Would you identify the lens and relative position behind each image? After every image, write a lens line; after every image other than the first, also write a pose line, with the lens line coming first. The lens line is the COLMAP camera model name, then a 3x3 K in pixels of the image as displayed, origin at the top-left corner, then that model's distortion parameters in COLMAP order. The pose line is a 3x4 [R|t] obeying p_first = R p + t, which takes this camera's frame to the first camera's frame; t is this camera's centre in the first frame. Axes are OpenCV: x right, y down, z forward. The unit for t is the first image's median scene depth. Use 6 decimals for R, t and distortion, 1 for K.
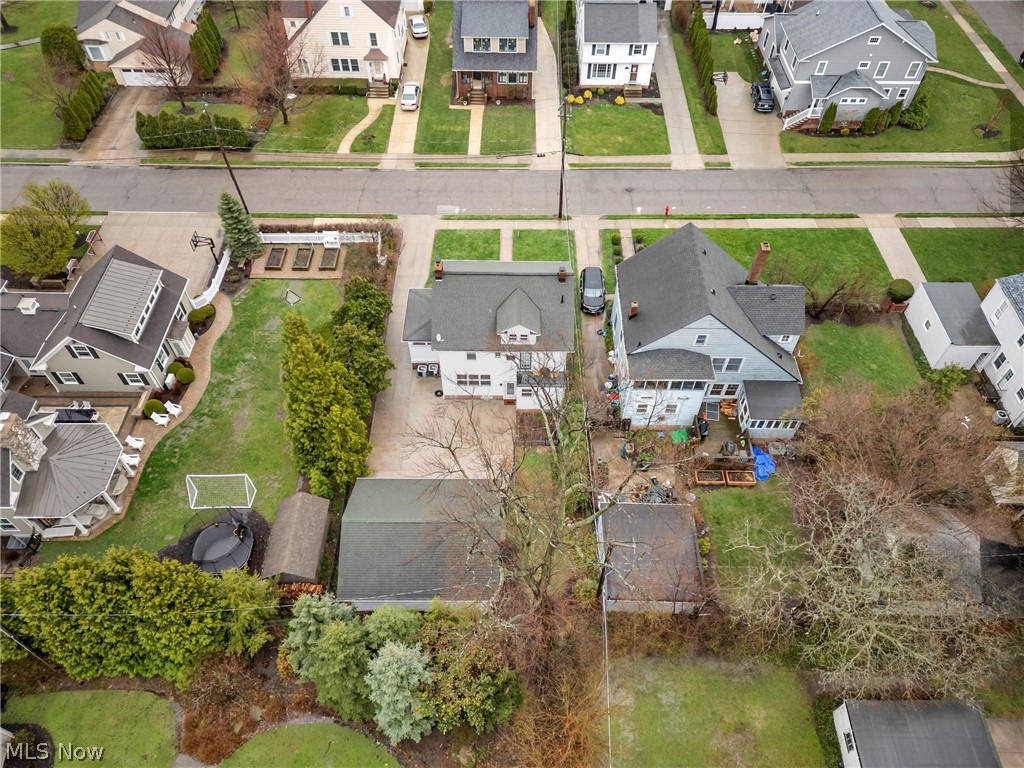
lens RADIAL K [[721.9, 0, 512.0], [0, 721.9, 384.0], [0, 0, 1]] dist [0.100366, -0.104422]
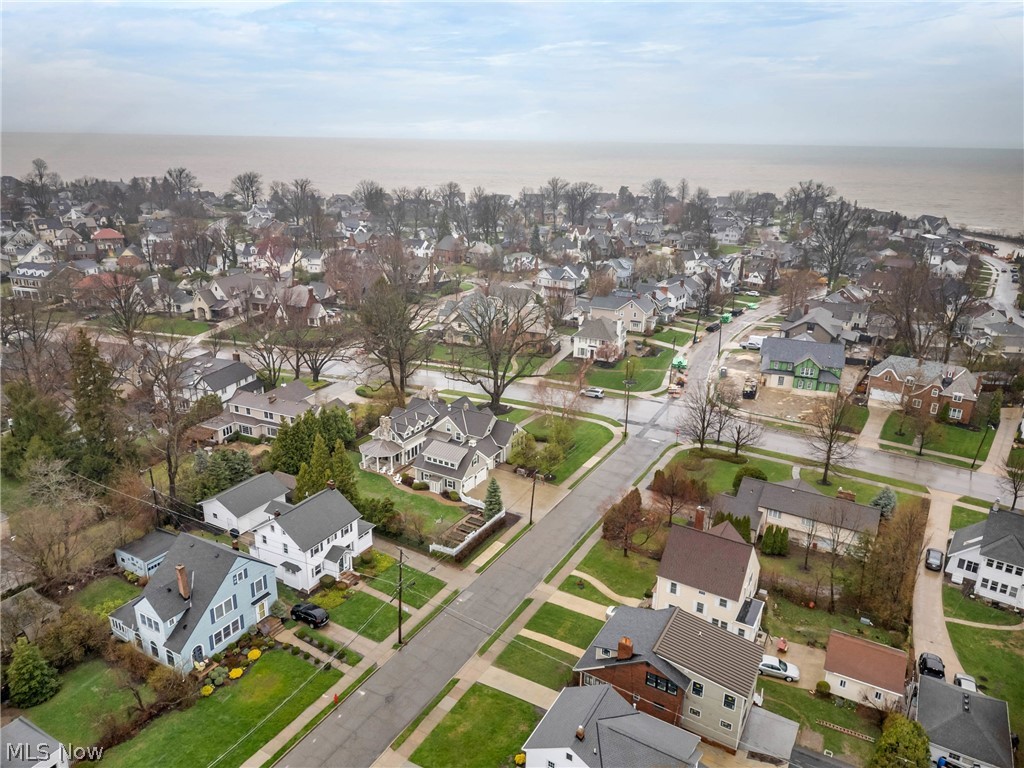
lens RADIAL K [[721.9, 0, 512.0], [0, 721.9, 384.0], [0, 0, 1]] dist [0.100366, -0.104422]
pose [[-0.496855, 0.273457, -0.823624, 0.774907], [-0.690912, 0.449650, 0.566087, -1.128097], [0.525143, 0.850315, -0.034476, 0.749684]]
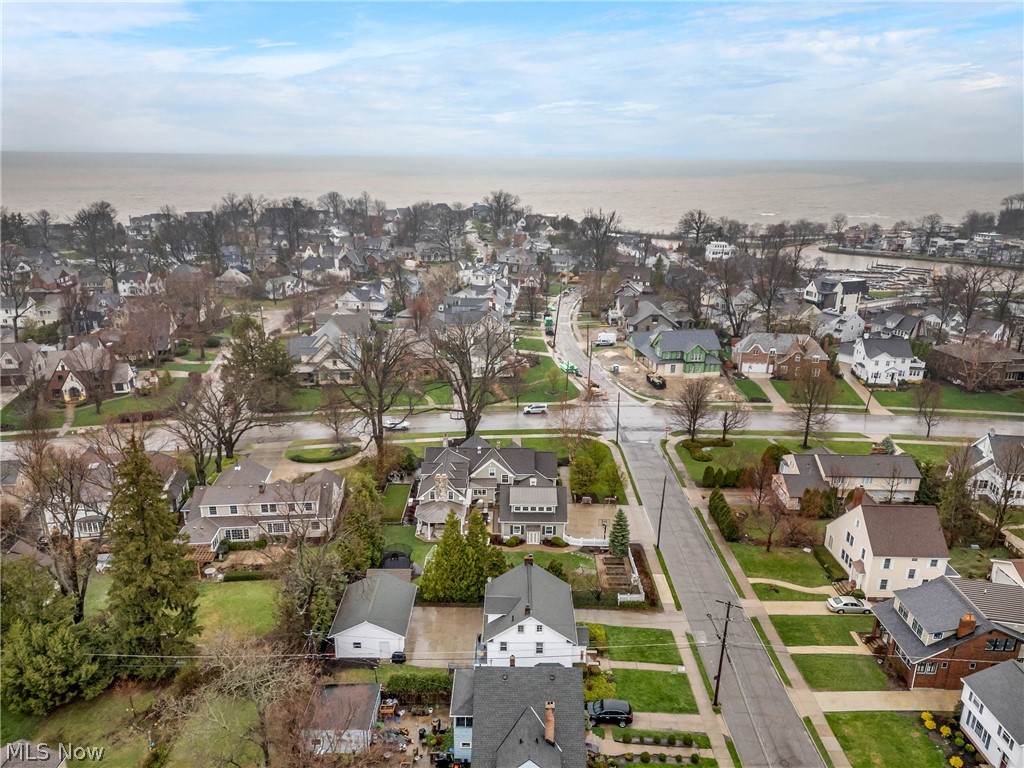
lens RADIAL K [[721.9, 0, 512.0], [0, 721.9, 384.0], [0, 0, 1]] dist [0.100366, -0.104422]
pose [[0.007324, 0.302982, -0.952968, 0.878522], [-0.790031, 0.585977, 0.180230, -0.435428], [0.613024, 0.751554, 0.243657, 0.214421]]
